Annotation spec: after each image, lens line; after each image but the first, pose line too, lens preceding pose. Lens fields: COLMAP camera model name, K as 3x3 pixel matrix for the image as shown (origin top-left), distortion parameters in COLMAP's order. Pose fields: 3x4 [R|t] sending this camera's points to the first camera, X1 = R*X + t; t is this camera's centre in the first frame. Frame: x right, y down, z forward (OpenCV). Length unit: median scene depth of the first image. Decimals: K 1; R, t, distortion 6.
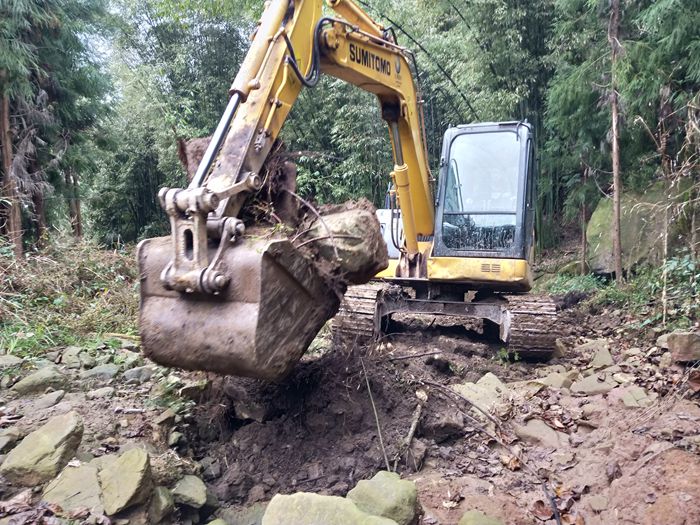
lens RADIAL K [[543.6, 0, 346.1], [0, 543.6, 261.7], [0, 0, 1]] dist [0.033146, -0.010129]
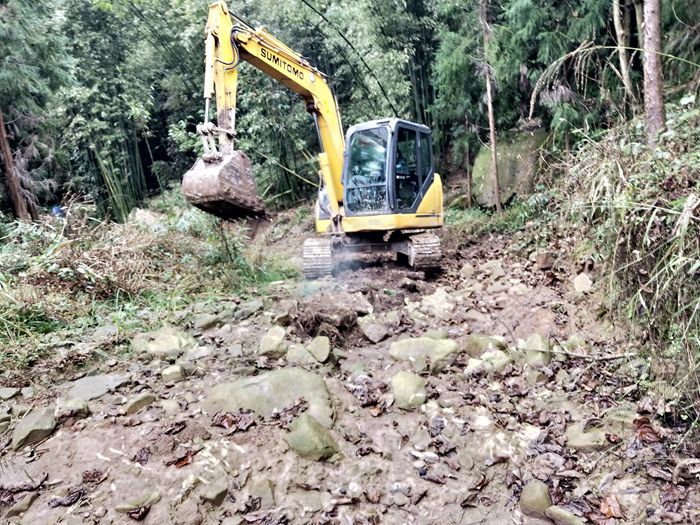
lens RADIAL K [[543.6, 0, 351.3], [0, 543.6, 258.8], [0, 0, 1]] dist [0.033146, -0.010129]
pose [[0.973084, -0.112131, 0.201329, -0.143619], [0.090250, 0.989283, 0.114778, -0.044264], [-0.212042, -0.093519, 0.972776, -0.241699]]
